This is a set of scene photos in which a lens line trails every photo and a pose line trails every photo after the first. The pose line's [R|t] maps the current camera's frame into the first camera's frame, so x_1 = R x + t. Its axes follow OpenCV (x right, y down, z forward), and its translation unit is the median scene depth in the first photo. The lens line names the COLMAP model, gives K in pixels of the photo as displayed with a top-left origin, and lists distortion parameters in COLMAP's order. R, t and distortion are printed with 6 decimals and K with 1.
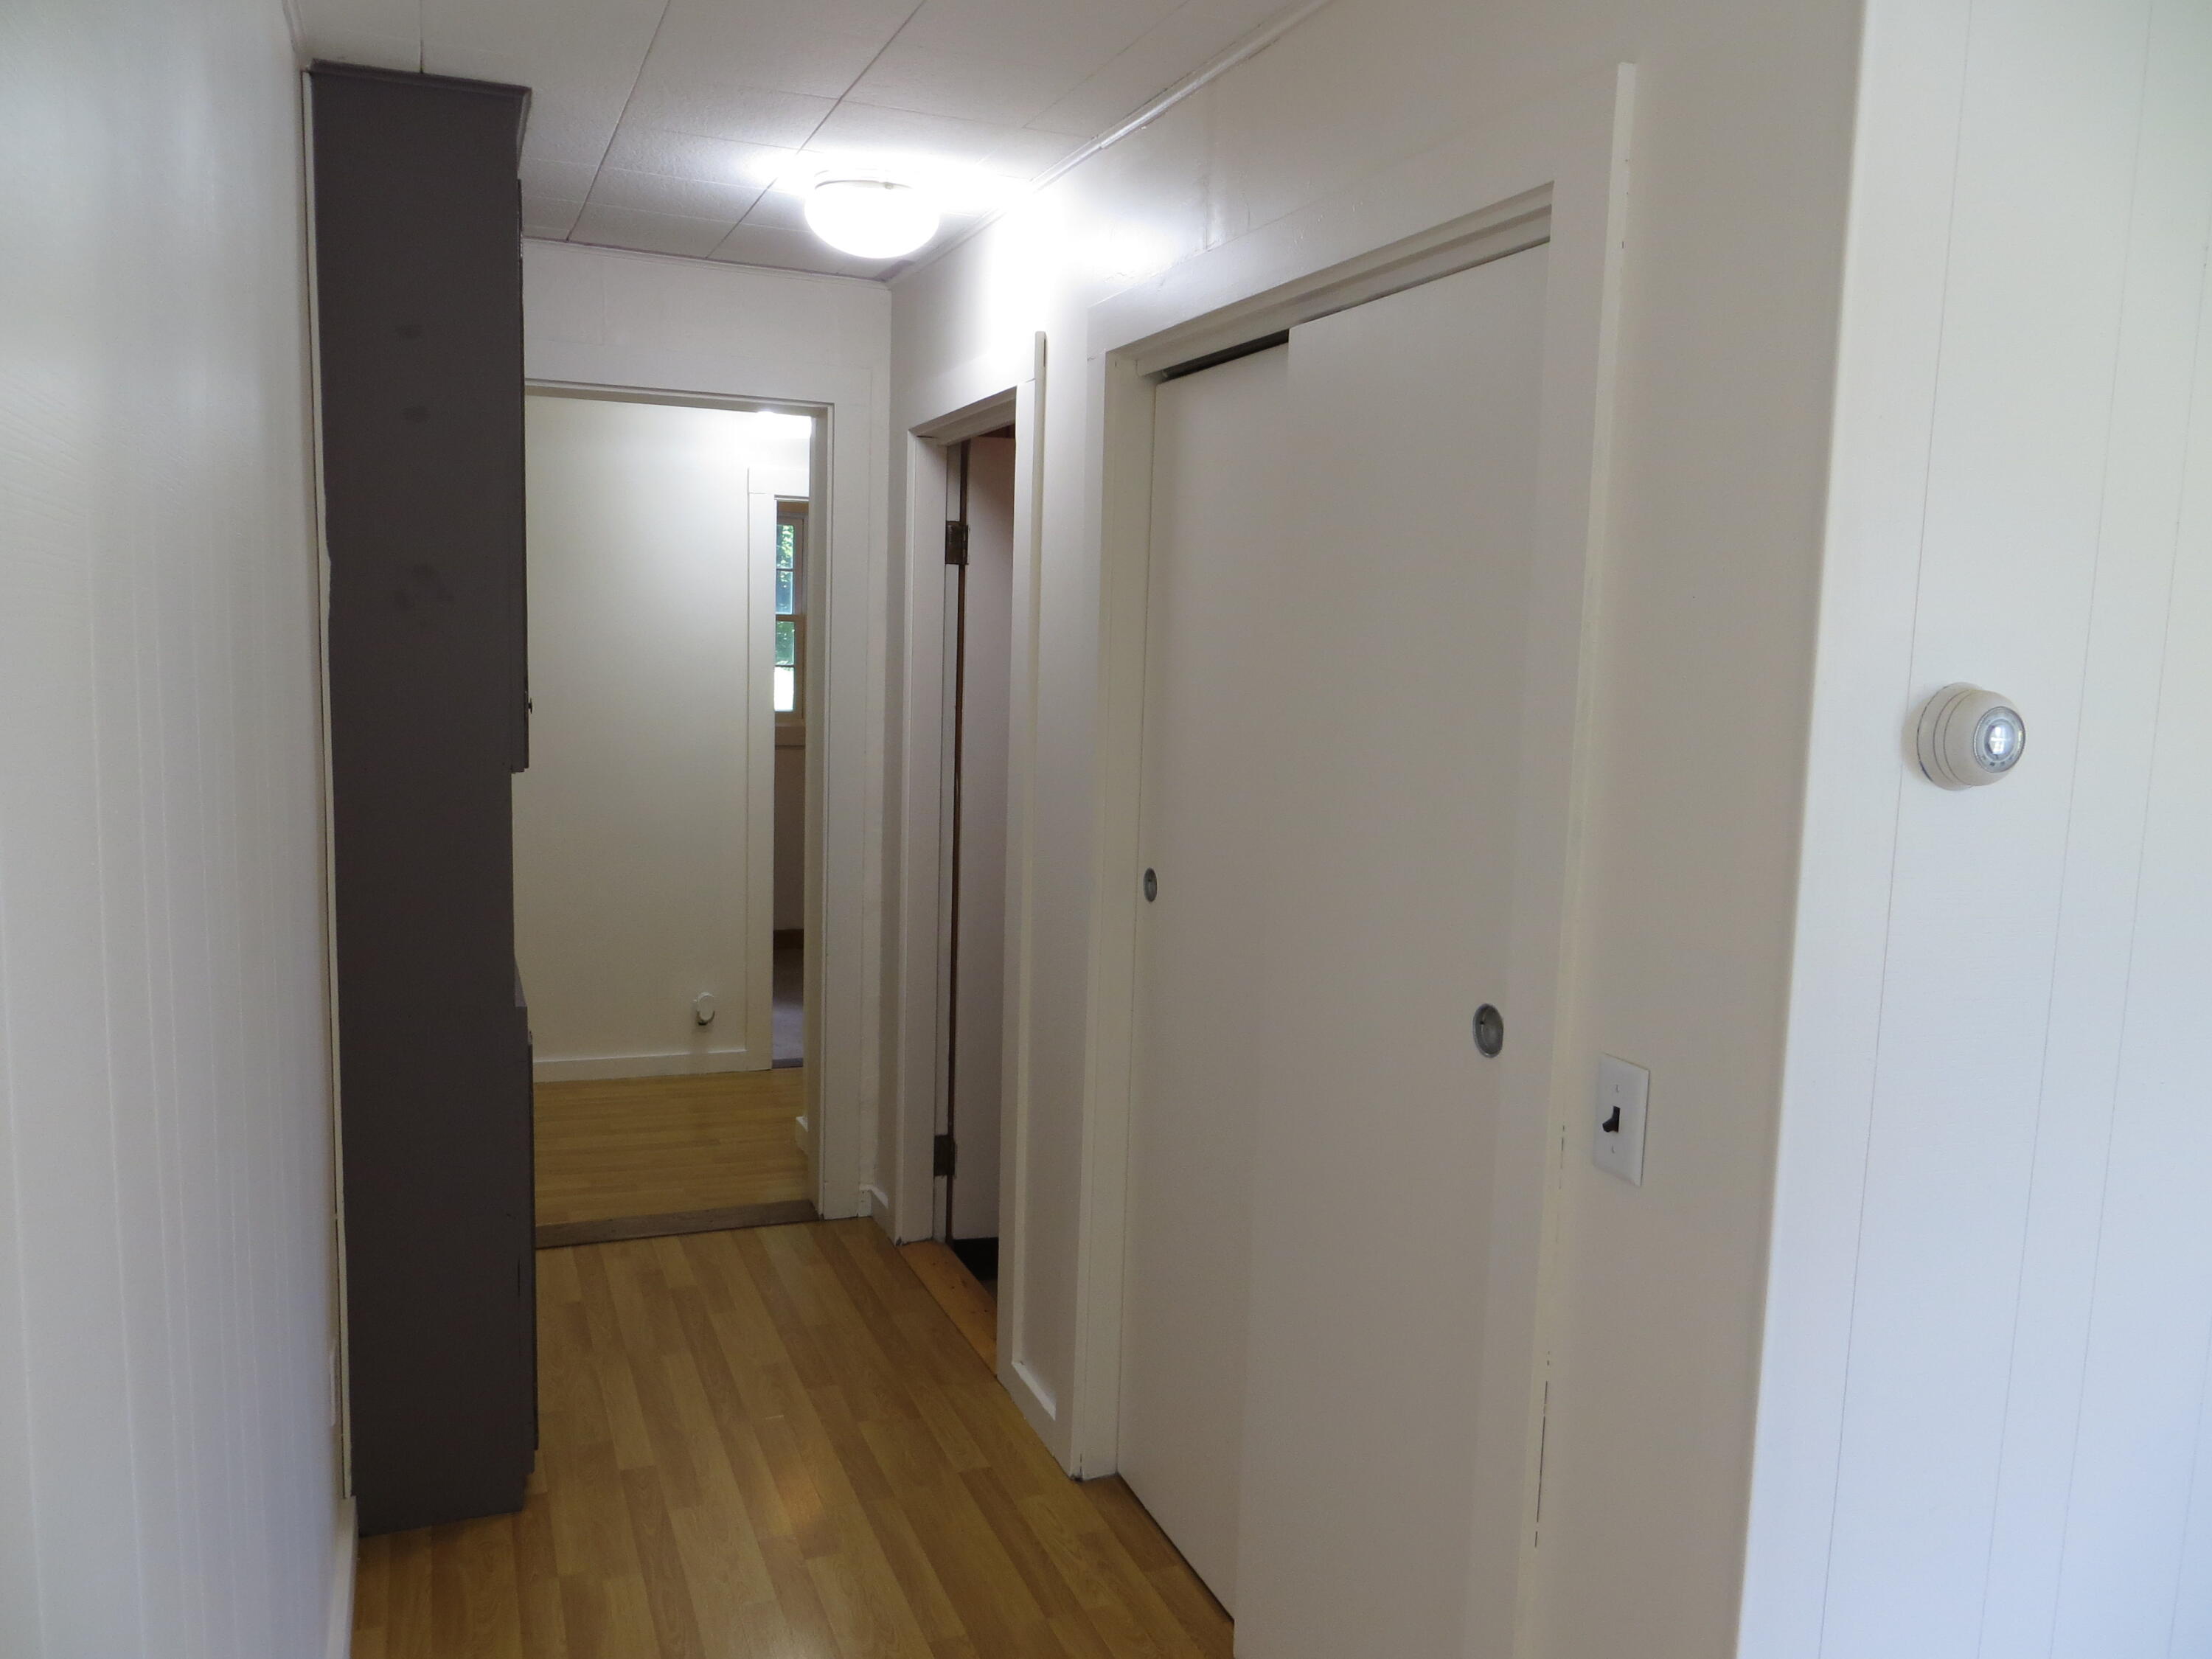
lens RADIAL K [[1669.8, 0, 1095.8], [0, 1669.8, 826.4], [0, 0, 1]] dist [-0.007367, -0.008274]
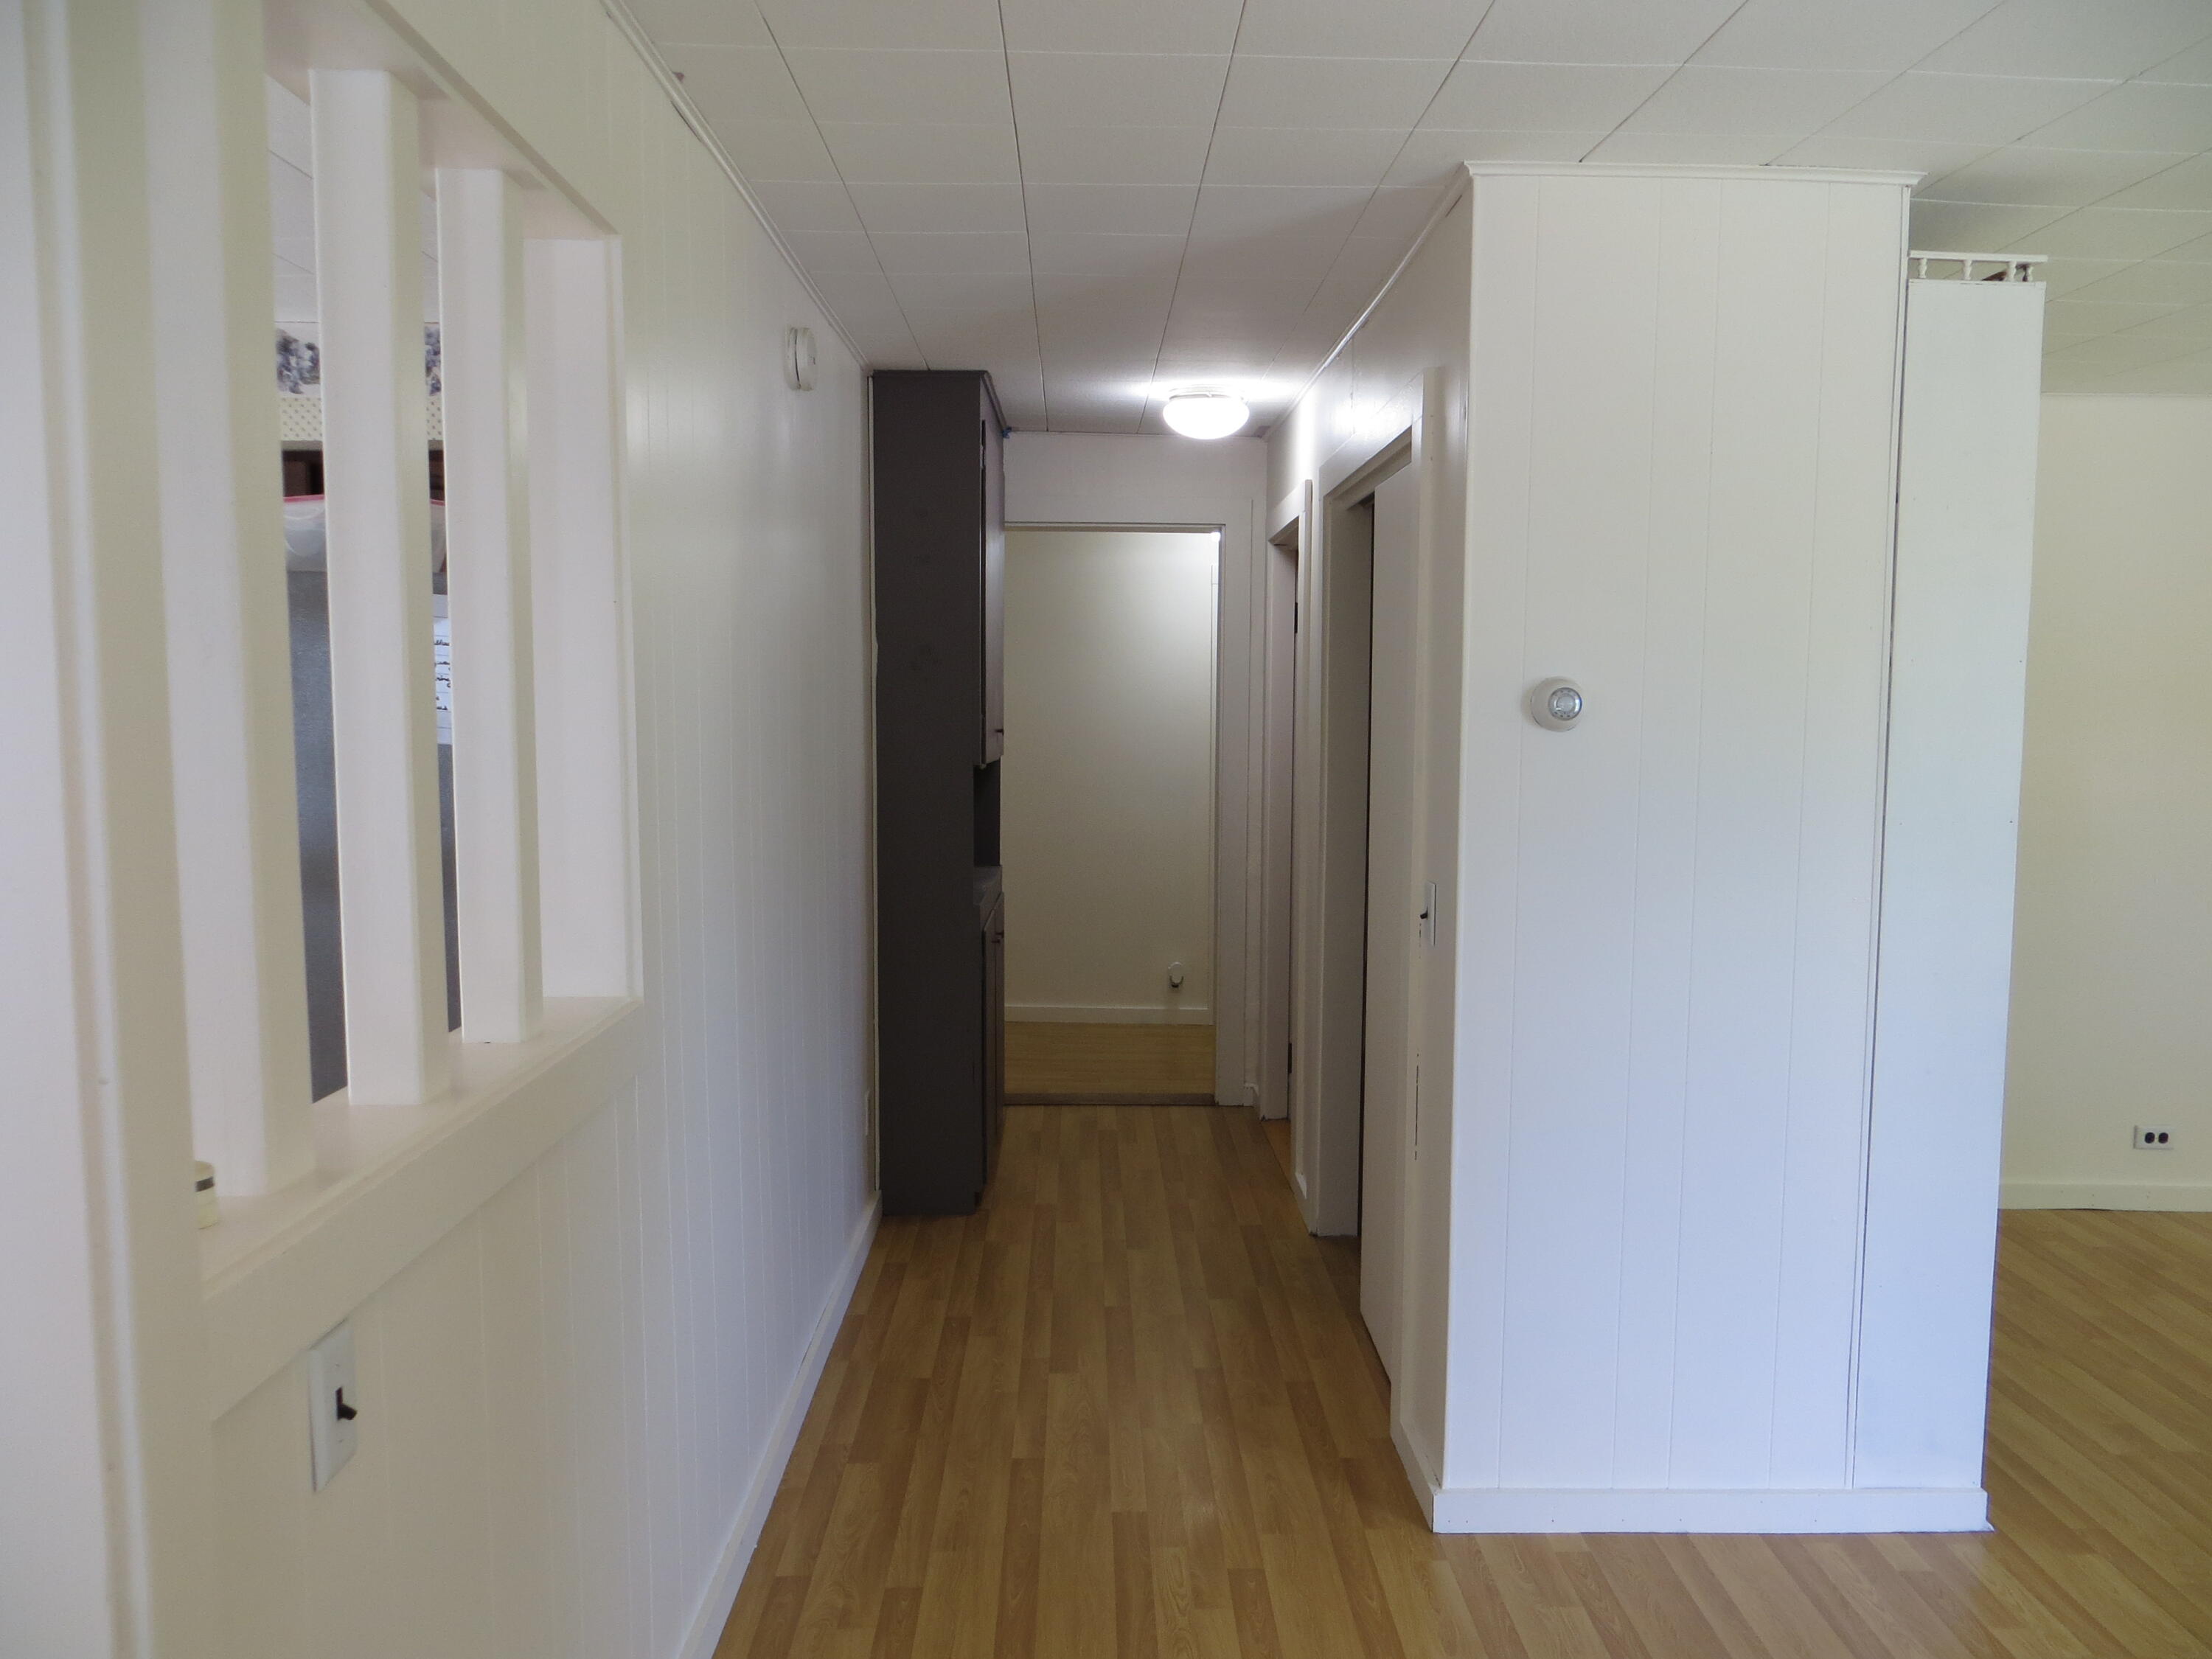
lens RADIAL K [[1669.8, 0, 1095.8], [0, 1669.8, 826.4], [0, 0, 1]] dist [-0.007367, -0.008274]
pose [[0.933201, 0.004856, -0.359321, 0.343211], [-0.019883, 0.999075, -0.038137, 0.083889], [0.358804, 0.042734, 0.932434, -0.489506]]
